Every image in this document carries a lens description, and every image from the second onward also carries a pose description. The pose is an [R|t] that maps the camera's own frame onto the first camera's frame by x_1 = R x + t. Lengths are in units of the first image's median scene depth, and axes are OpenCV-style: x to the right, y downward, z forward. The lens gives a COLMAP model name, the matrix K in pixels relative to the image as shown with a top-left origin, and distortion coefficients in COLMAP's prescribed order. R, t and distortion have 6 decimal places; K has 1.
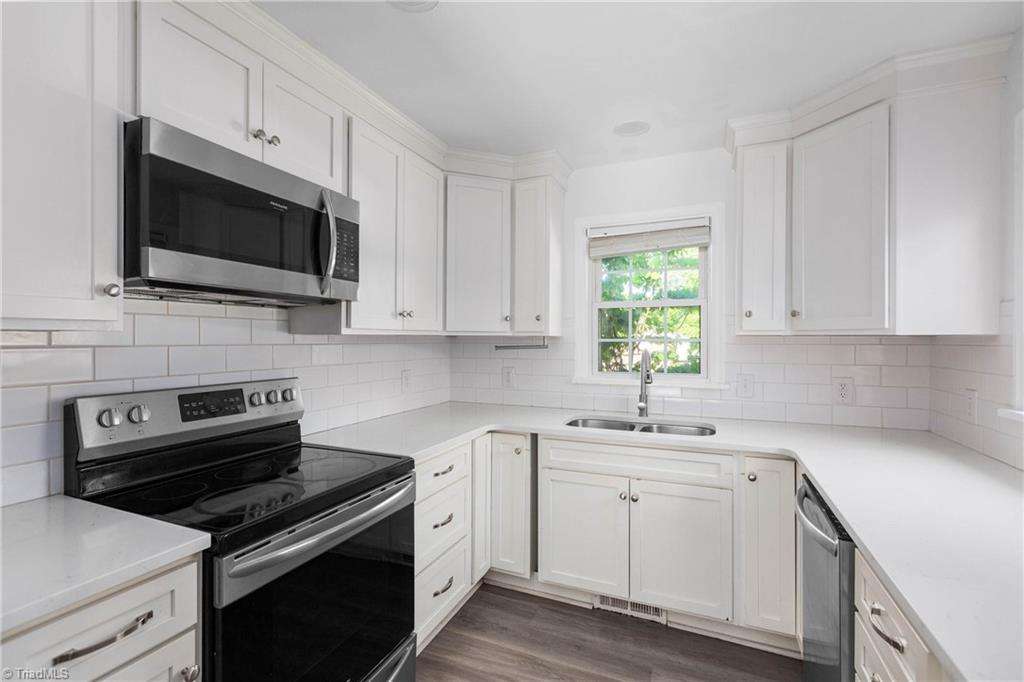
lens RADIAL K [[459.9, 0, 503.8], [0, 459.9, 338.5], [0, 0, 1]] dist [-0.001999, 0.001414]
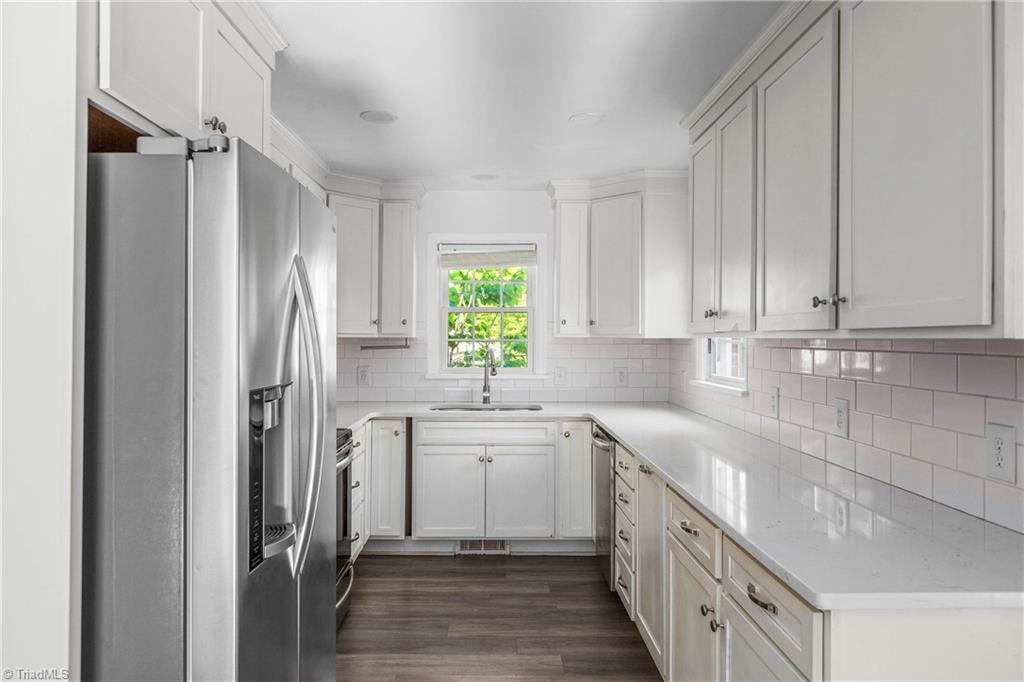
lens RADIAL K [[689.3, 0, 511.9], [0, 689.3, 336.9], [0, 0, 1]] dist [-0.001831, 0.000979]
pose [[0.902429, 0.002144, 0.430834, -0.476170], [-0.001974, 0.999998, -0.000841, -0.006962], [-0.430835, -0.000091, 0.902431, -0.763854]]
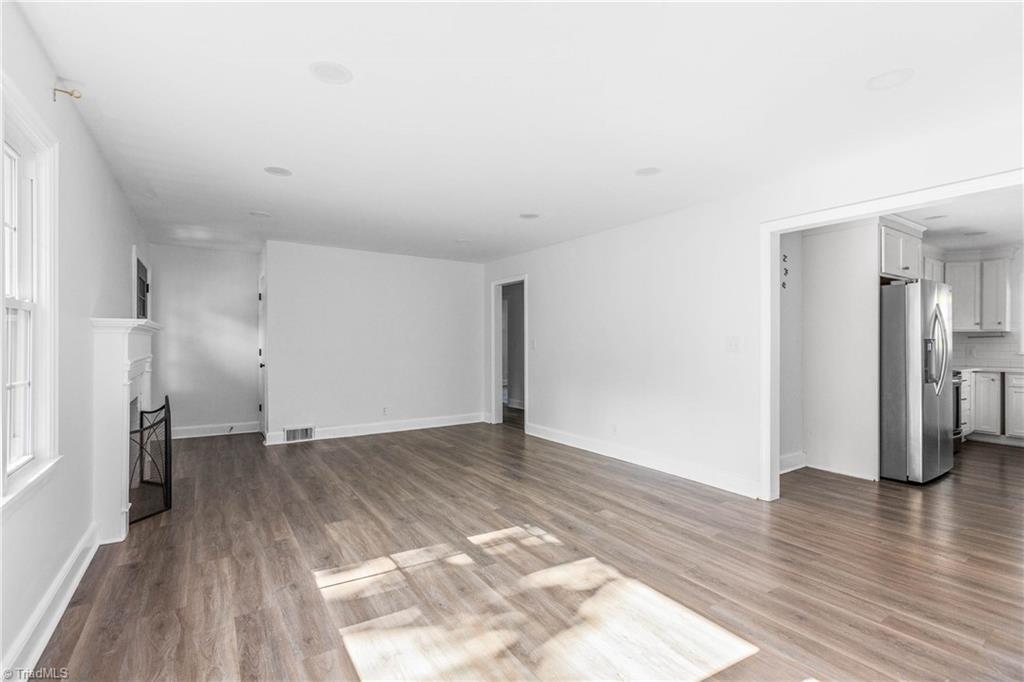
lens RADIAL K [[459.9, 0, 508.9], [0, 459.9, 342.3], [0, 0, 1]] dist [-0.001999, 0.001414]
pose [[0.842875, -0.001781, -0.538106, -0.796933], [0.000005, 0.999995, -0.003302, 0.060224], [0.538109, 0.002780, 0.842870, -2.338573]]
